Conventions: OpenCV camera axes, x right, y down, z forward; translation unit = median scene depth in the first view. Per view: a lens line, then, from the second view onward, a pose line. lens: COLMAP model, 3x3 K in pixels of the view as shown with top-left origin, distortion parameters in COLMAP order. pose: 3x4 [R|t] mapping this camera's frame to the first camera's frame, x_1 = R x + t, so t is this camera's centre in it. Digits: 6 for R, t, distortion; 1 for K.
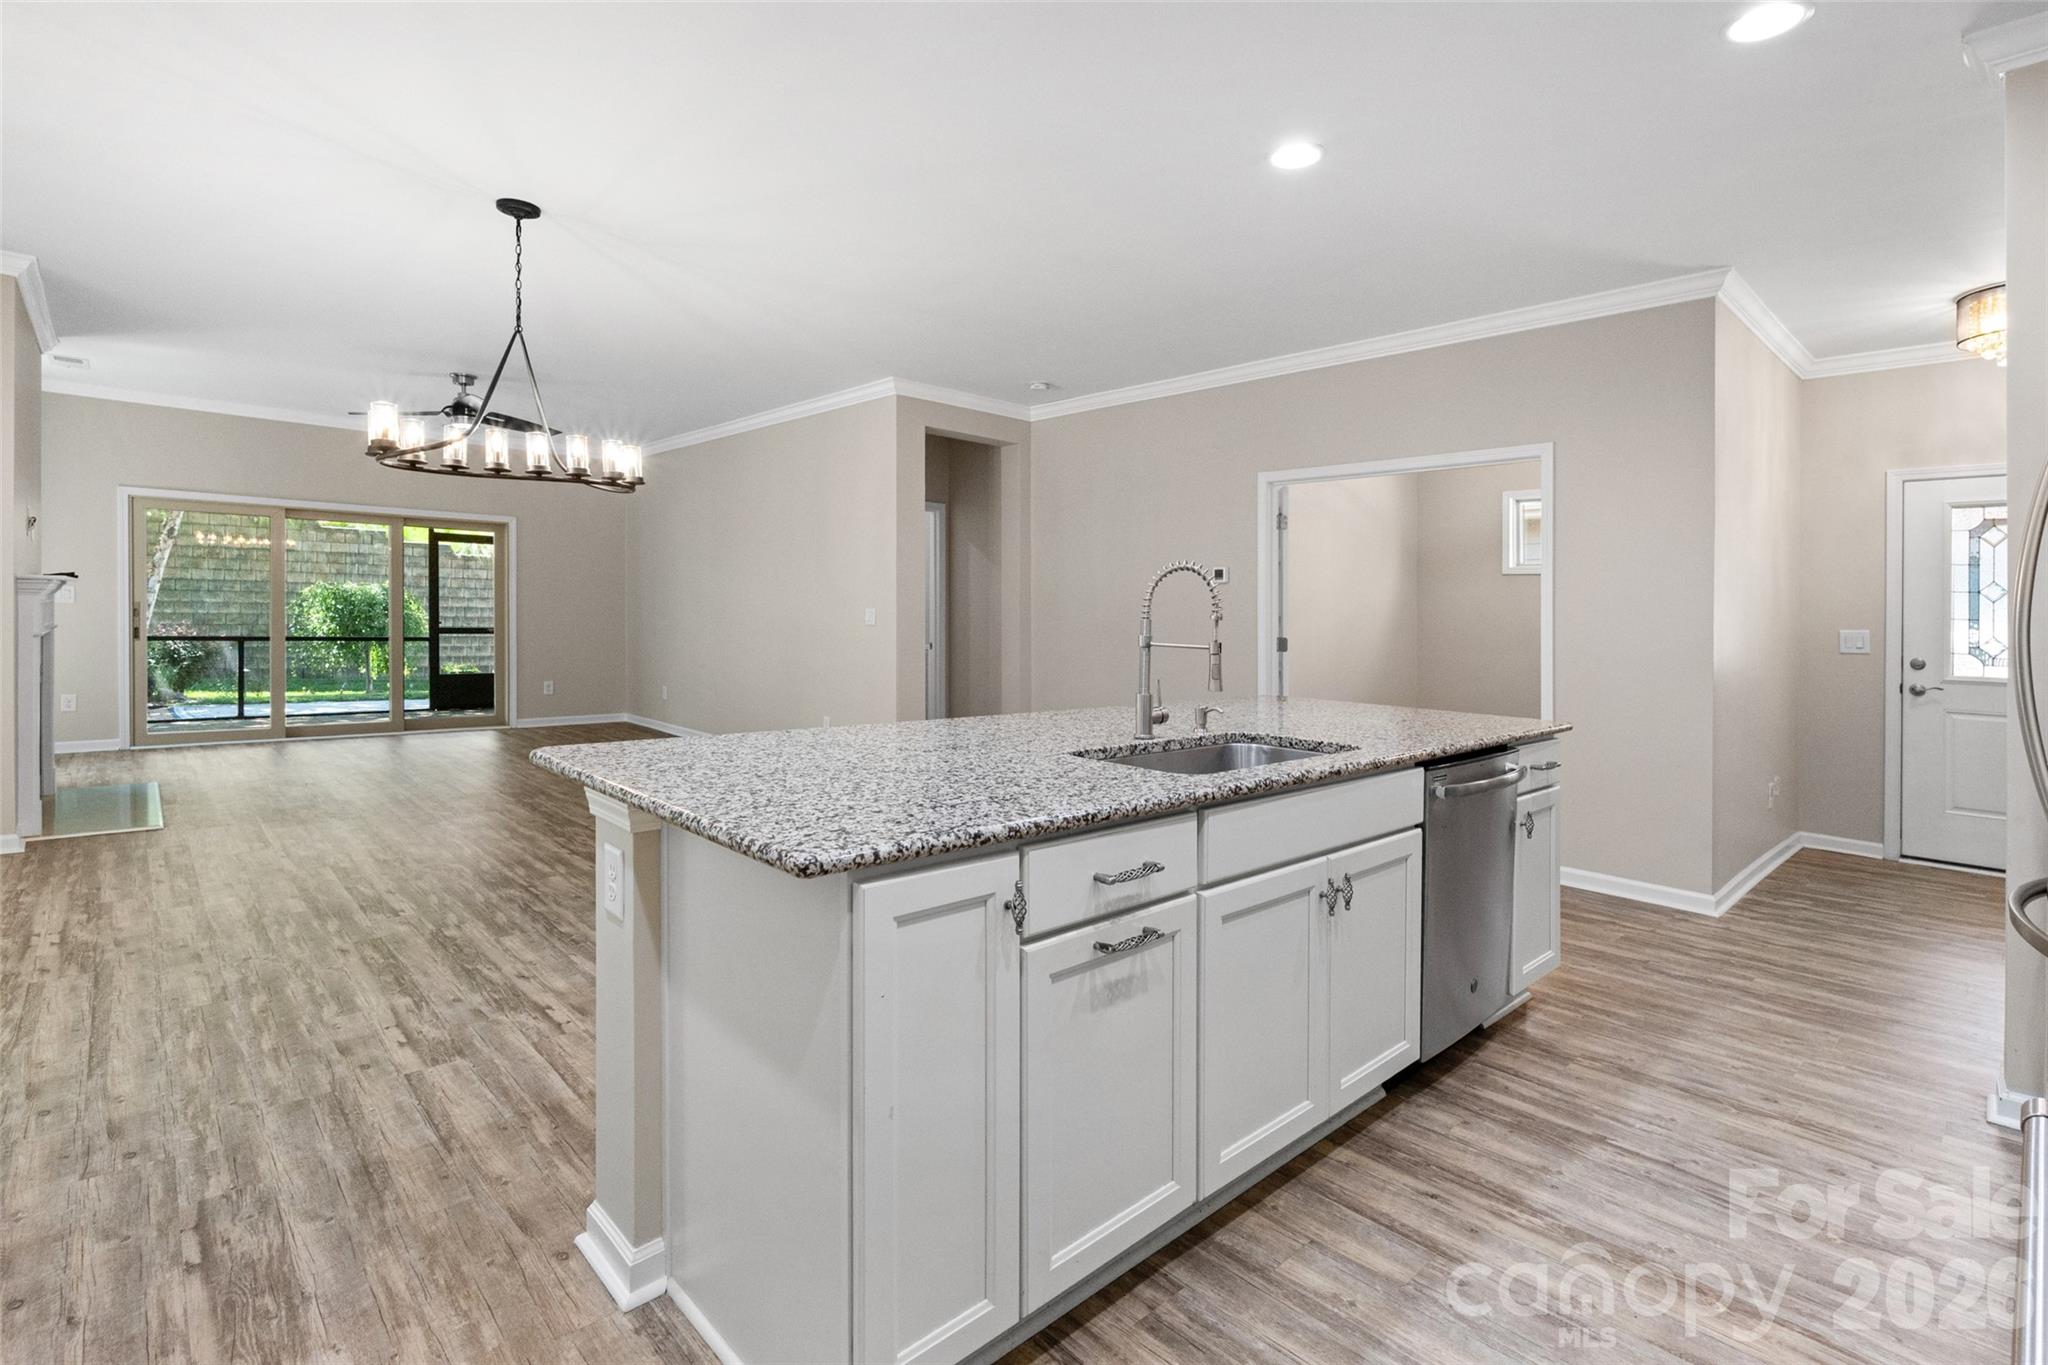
lens RADIAL K [[967.0, 0, 1032.6], [0, 967.0, 614.8], [0, 0, 1]] dist [-0.006836, -0.000414]
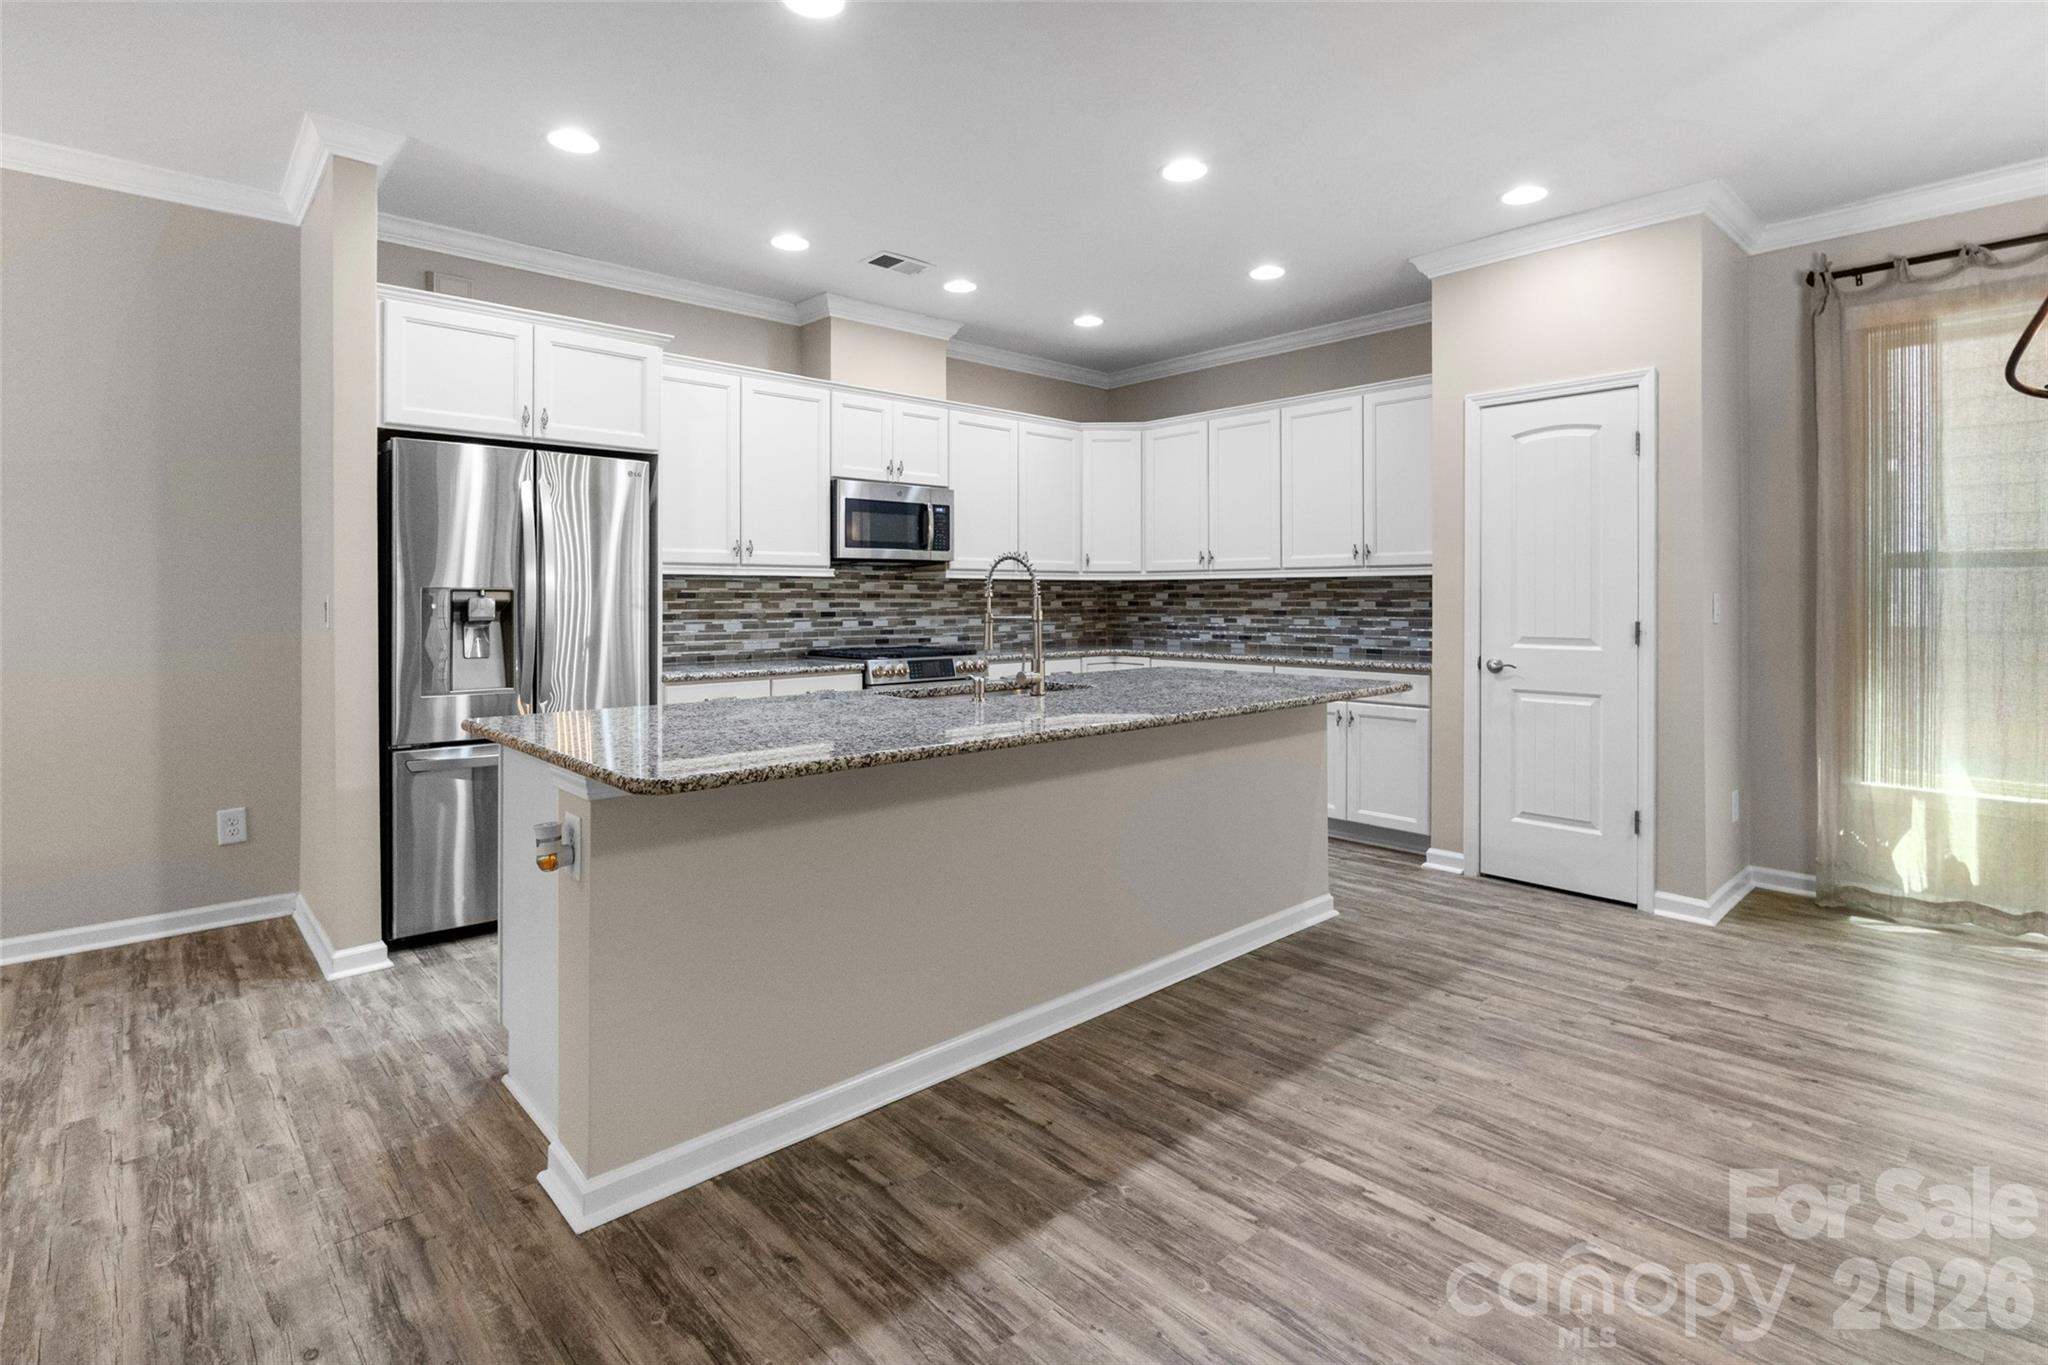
lens RADIAL K [[986.4, 0, 1015.6], [0, 986.4, 601.4], [0, 0, 1]] dist [-0.006801, 0.000361]
pose [[-0.999596, -0.024178, 0.014958, 0.127993], [-0.024052, 0.999674, 0.008514, -0.001169], [-0.015159, 0.008150, -0.999852, 2.128826]]
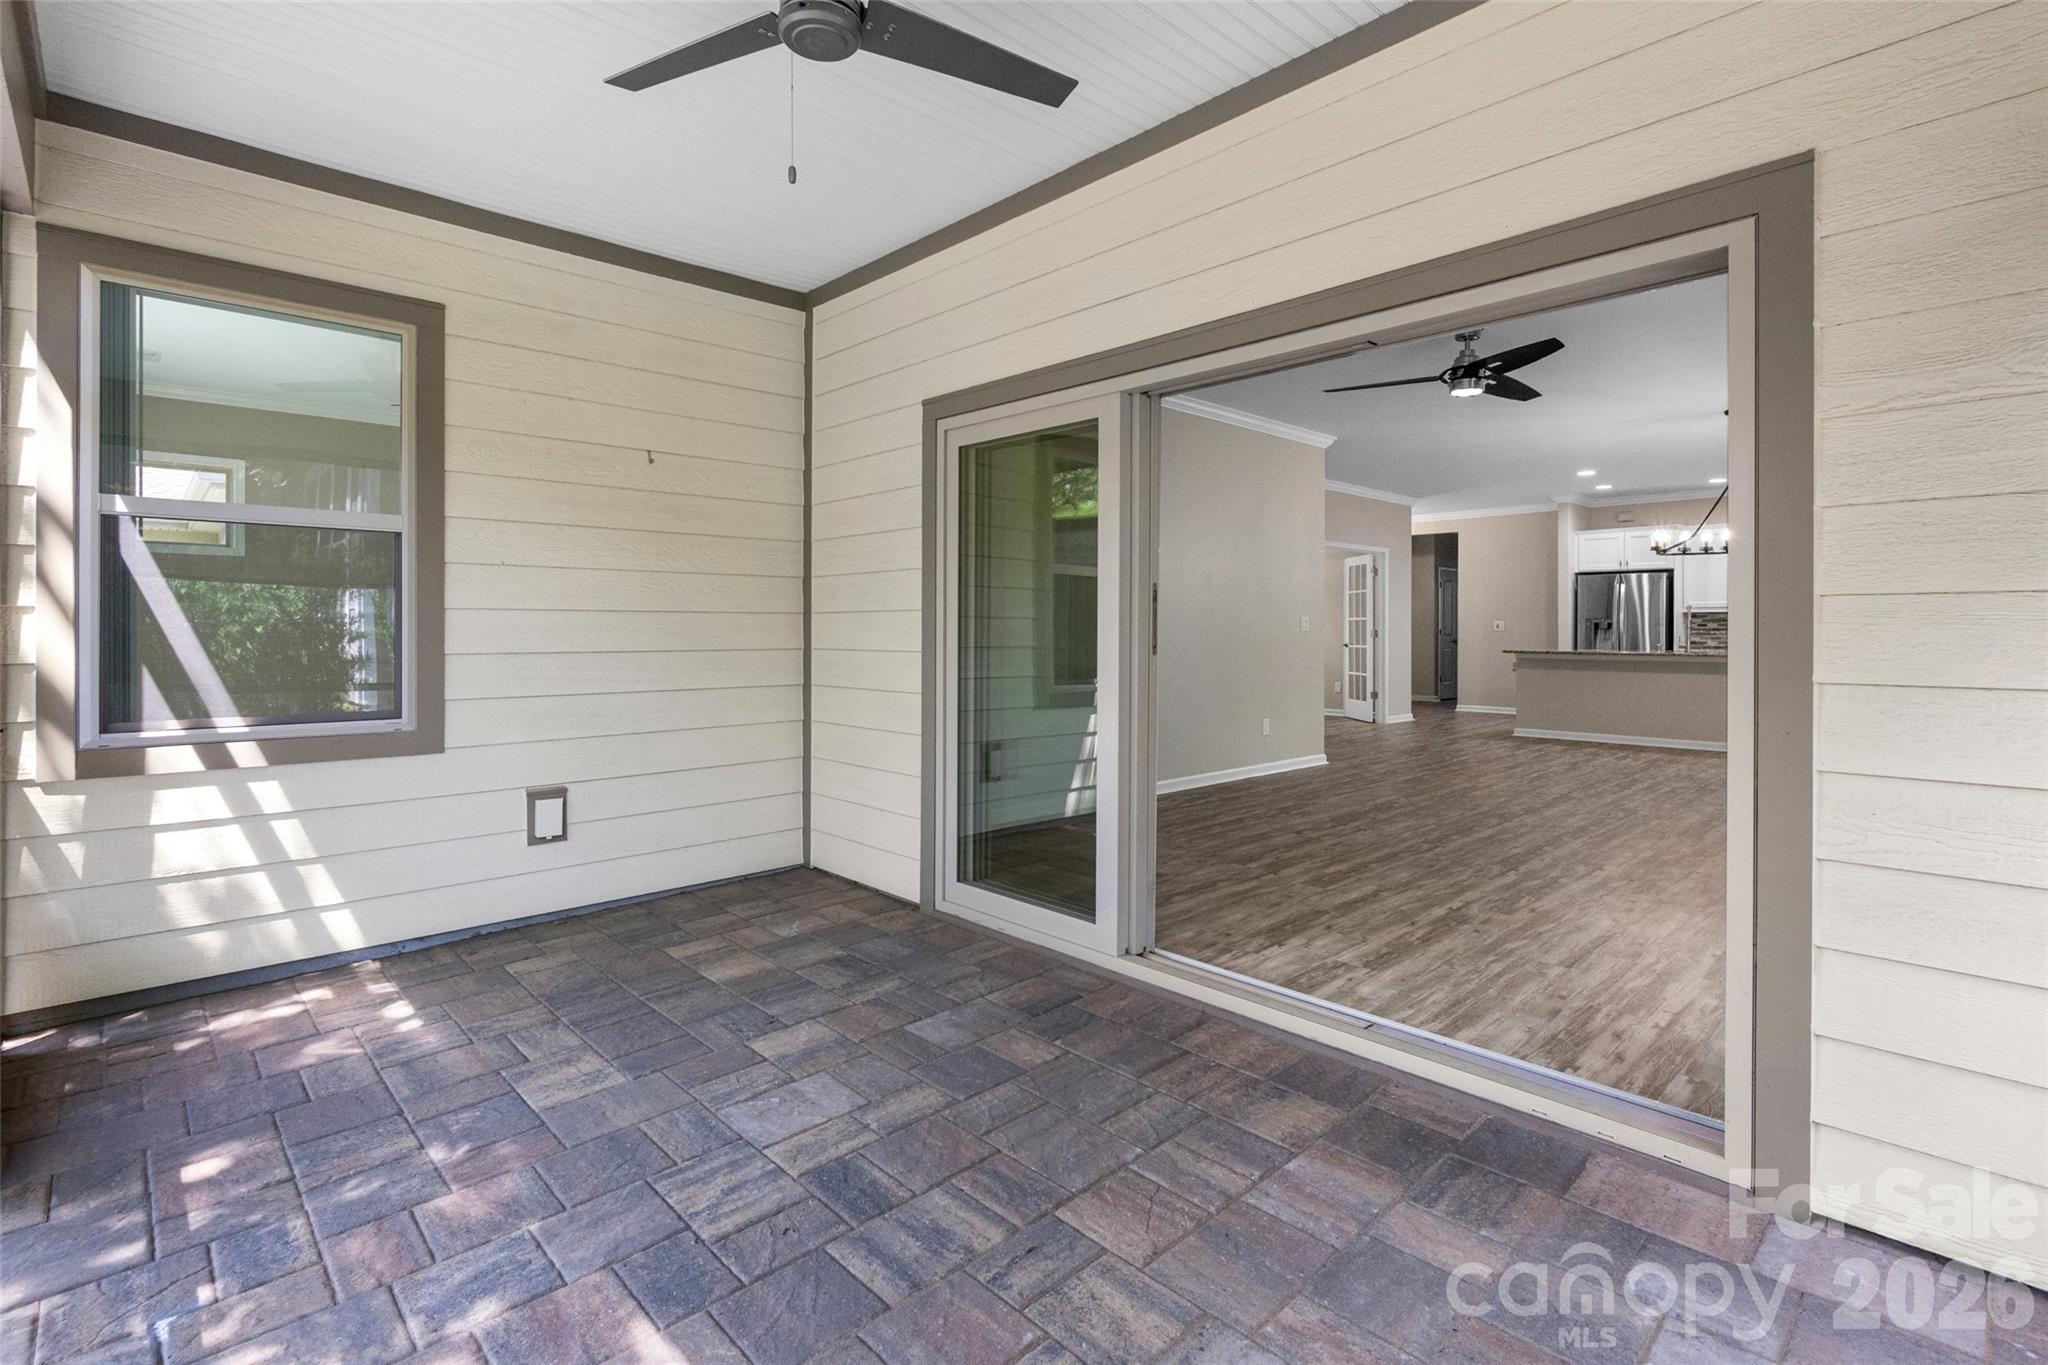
lens RADIAL K [[965.1, 0, 1020.2], [0, 965.1, 625.0], [0, 0, 1]] dist [-0.008648, 0.000439]
pose [[0.000231, -0.021628, 0.999766, -3.396171], [0.002257, 0.999764, 0.021628, -0.059311], [-0.999997, 0.002252, 0.000280, 3.386996]]
